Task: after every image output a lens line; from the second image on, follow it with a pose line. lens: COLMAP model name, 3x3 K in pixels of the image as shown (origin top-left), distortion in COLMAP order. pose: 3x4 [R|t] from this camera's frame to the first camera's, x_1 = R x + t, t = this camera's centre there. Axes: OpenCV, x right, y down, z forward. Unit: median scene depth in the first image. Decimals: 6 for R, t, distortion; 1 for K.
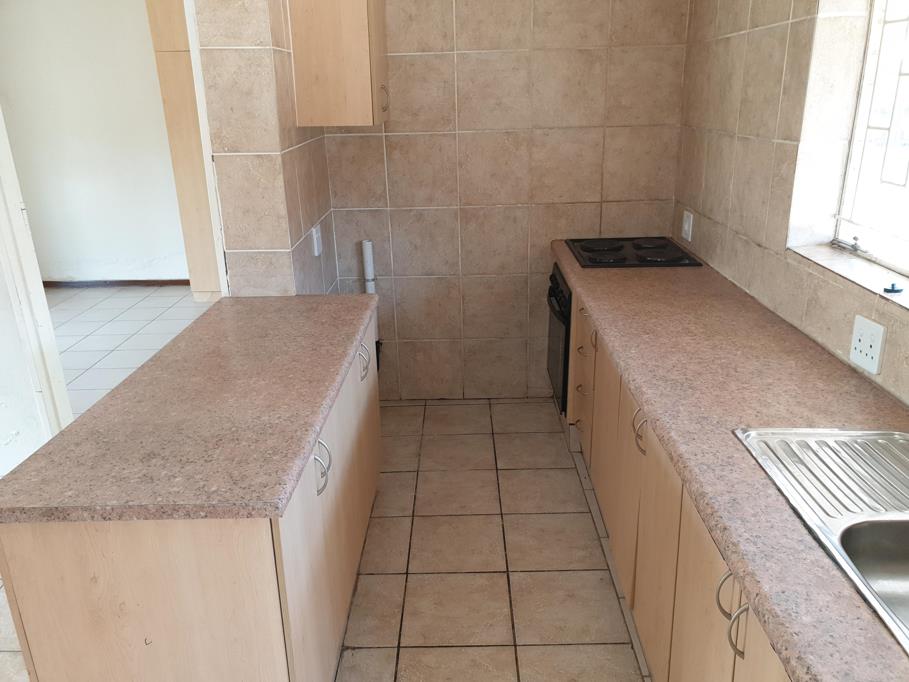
lens RADIAL K [[710.9, 0, 454.5], [0, 710.9, 341.0], [0, 0, 1]] dist [0.008661, 0.005914]
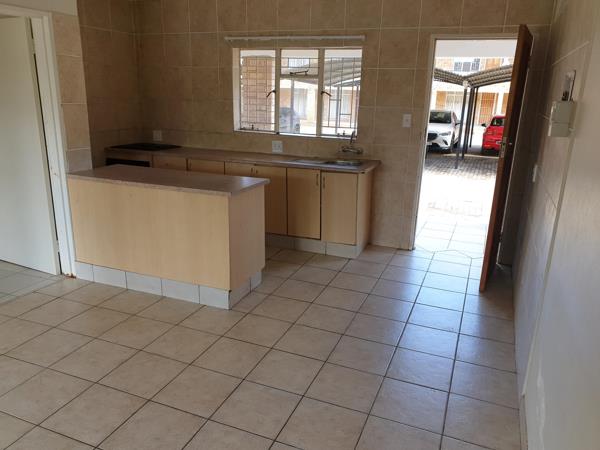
lens RADIAL K [[469.2, 0, 300.0], [0, 469.2, 225.0], [0, 0, 1]] dist [0.008661, 0.005914]
pose [[0.370646, -0.221511, 0.901972, -2.417644], [0.269311, 0.955053, 0.123879, 0.166657], [-0.888872, 0.196996, 0.413642, -0.224055]]
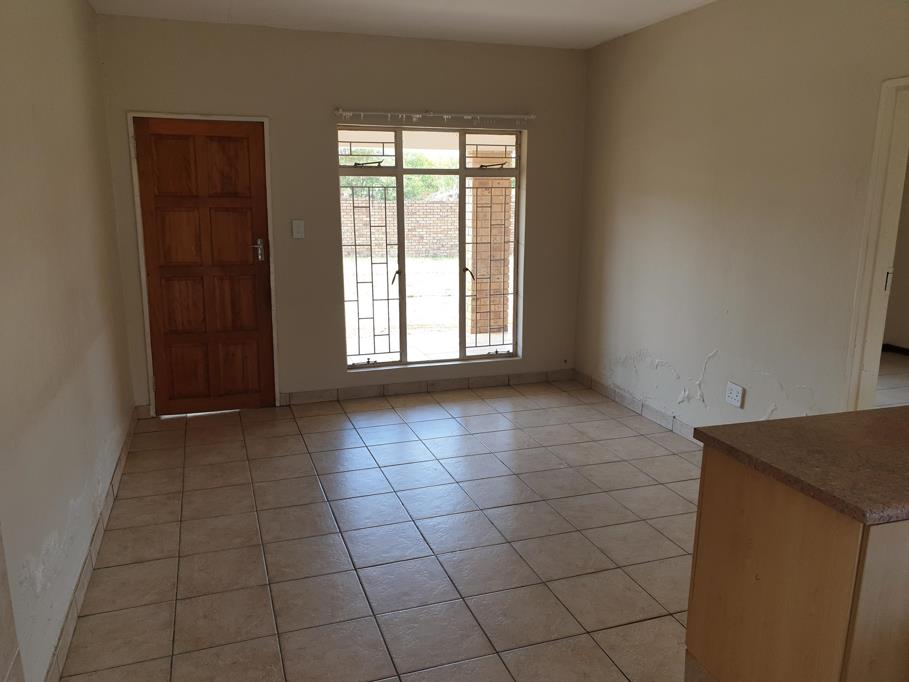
lens RADIAL K [[710.9, 0, 454.5], [0, 710.9, 341.0], [0, 0, 1]] dist [0.008661, 0.005914]
pose [[0.335024, 0.219917, -0.916185, 0.473365], [-0.322311, 0.940466, 0.107885, 0.046363], [0.885367, 0.259152, 0.385960, -0.116811]]
